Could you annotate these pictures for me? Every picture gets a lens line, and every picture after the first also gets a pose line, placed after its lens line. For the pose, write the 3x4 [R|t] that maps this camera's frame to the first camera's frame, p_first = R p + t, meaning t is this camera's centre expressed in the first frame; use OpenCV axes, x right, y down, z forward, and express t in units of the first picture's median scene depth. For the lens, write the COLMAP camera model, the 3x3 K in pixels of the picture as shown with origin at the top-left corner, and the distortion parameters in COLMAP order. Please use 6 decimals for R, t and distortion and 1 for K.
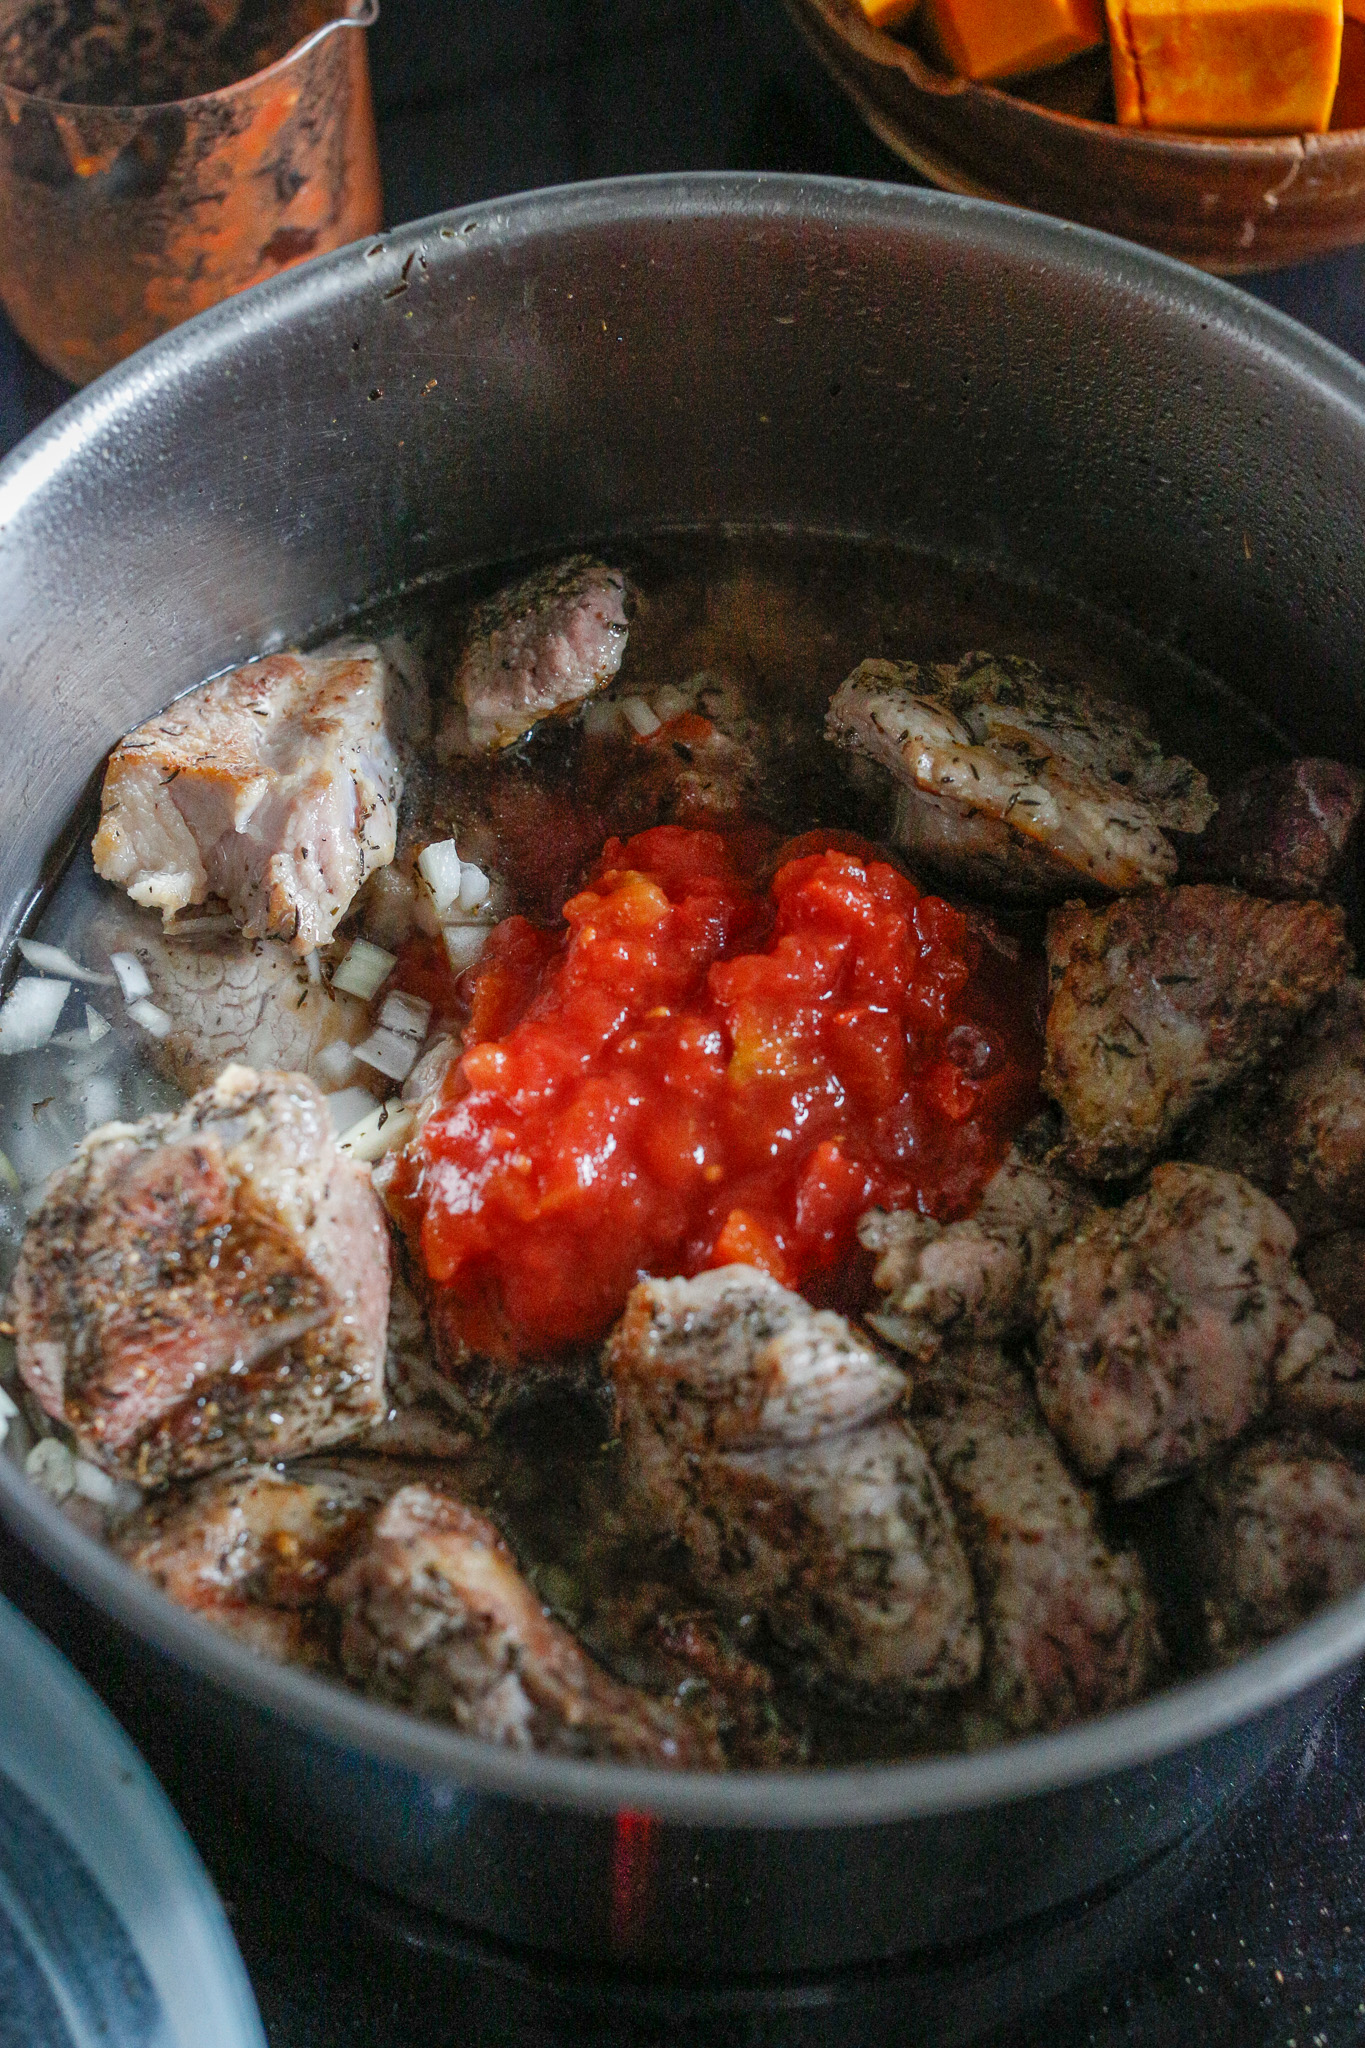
lens RADIAL K [[3057.5, 0, 682.5], [0, 3057.5, 1024.0], [0, 0, 1]] dist [-0.255685, 0.421156]
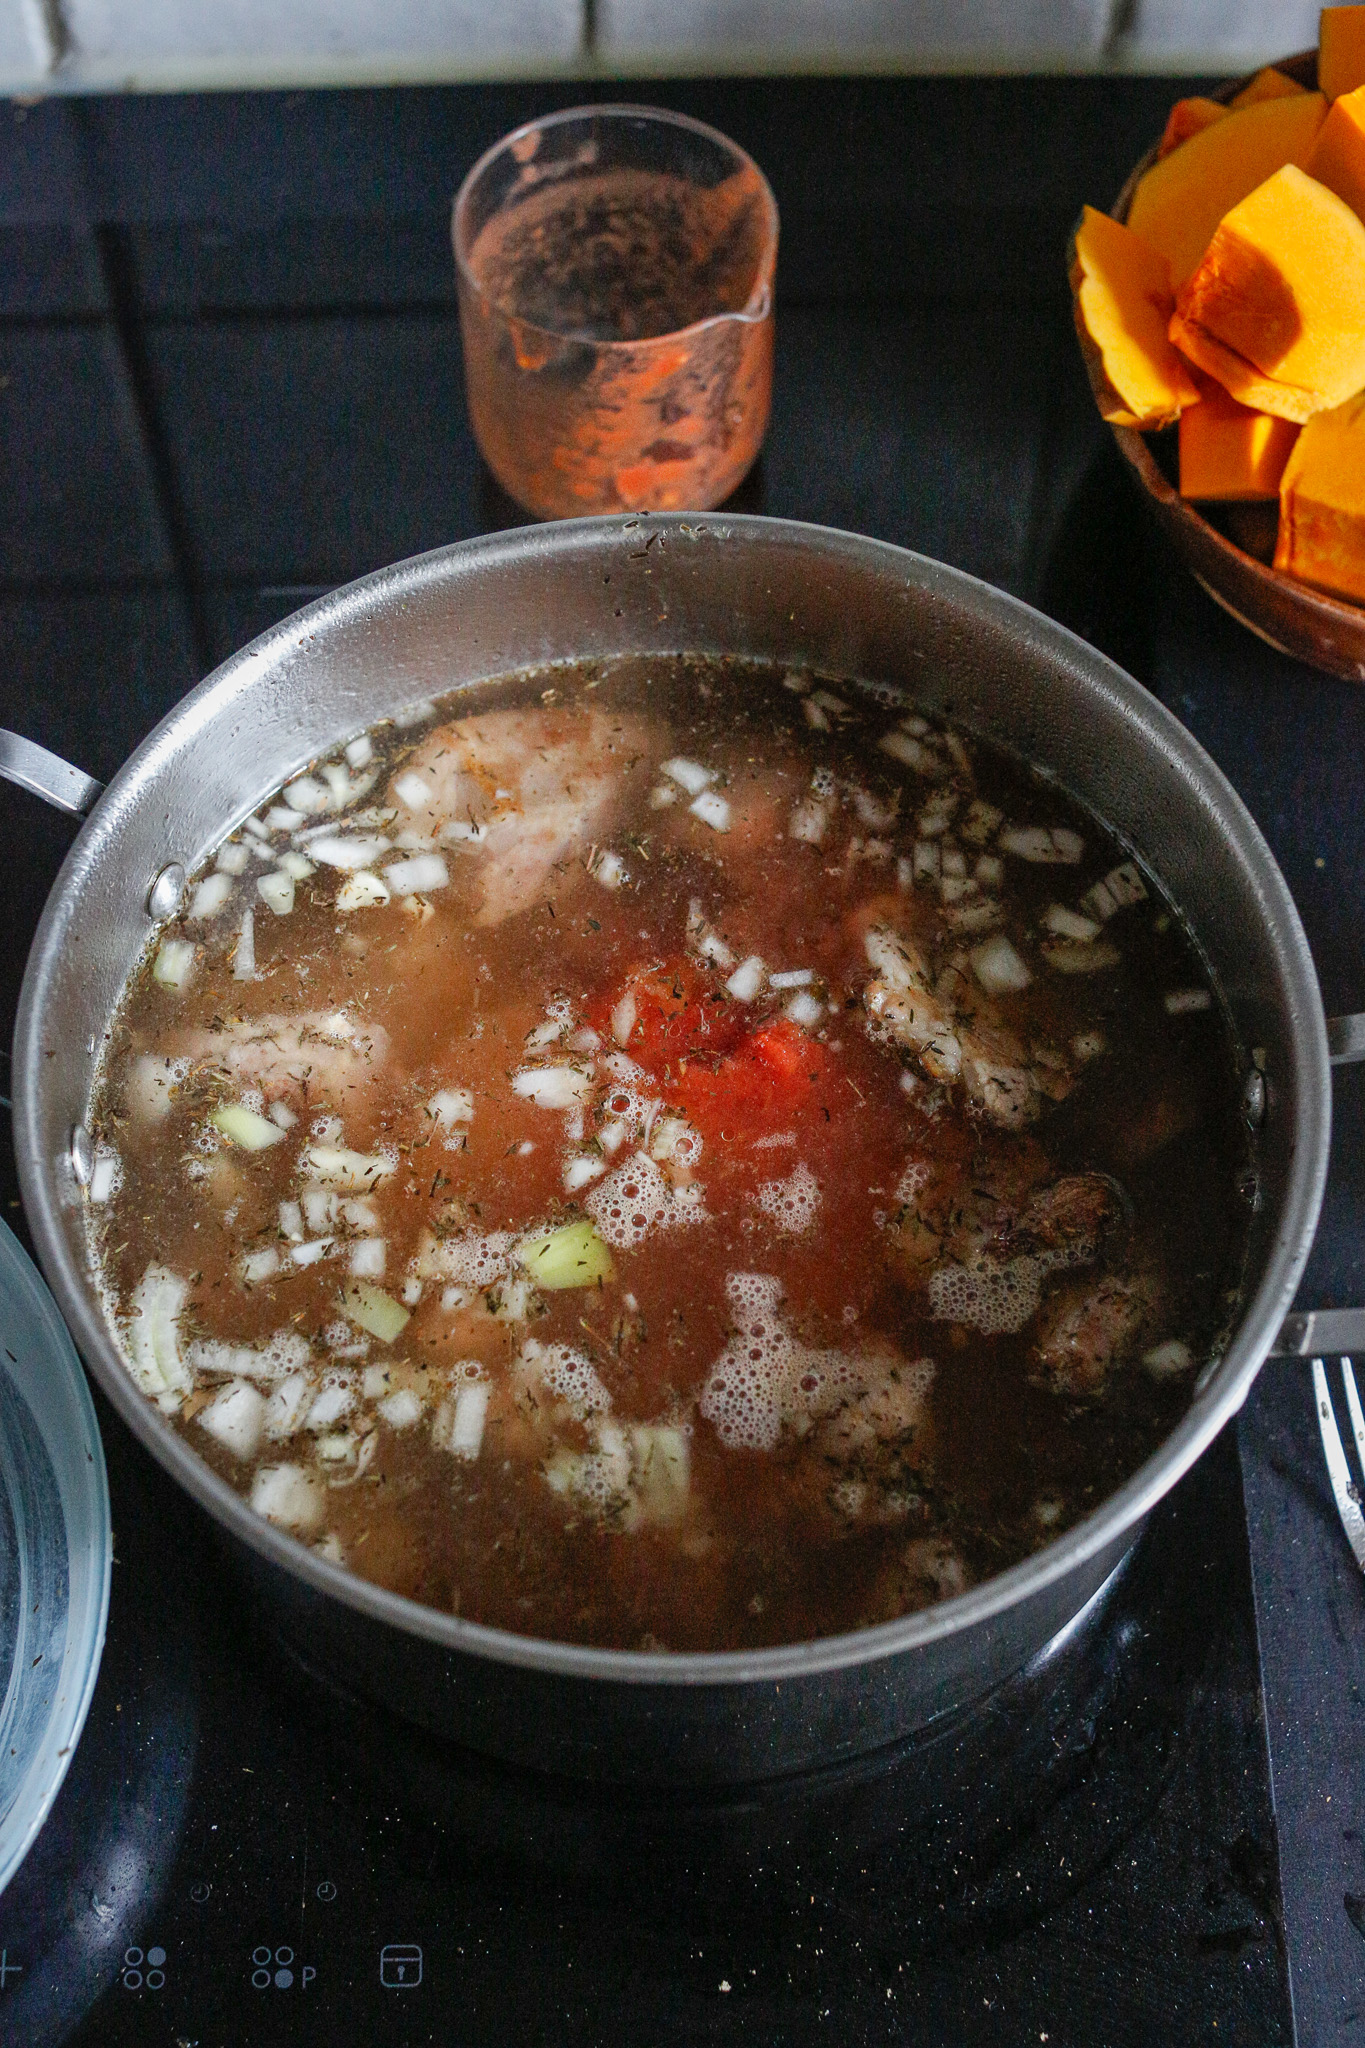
lens RADIAL K [[3057.5, 0, 682.5], [0, 3057.5, 1024.0], [0, 0, 1]] dist [-0.255685, 0.421156]
pose [[0.919918, 0.340916, -0.193718, 0.231763], [-0.334047, 0.940092, 0.068119, -0.119079], [0.205335, 0.002047, 0.978690, -0.327939]]
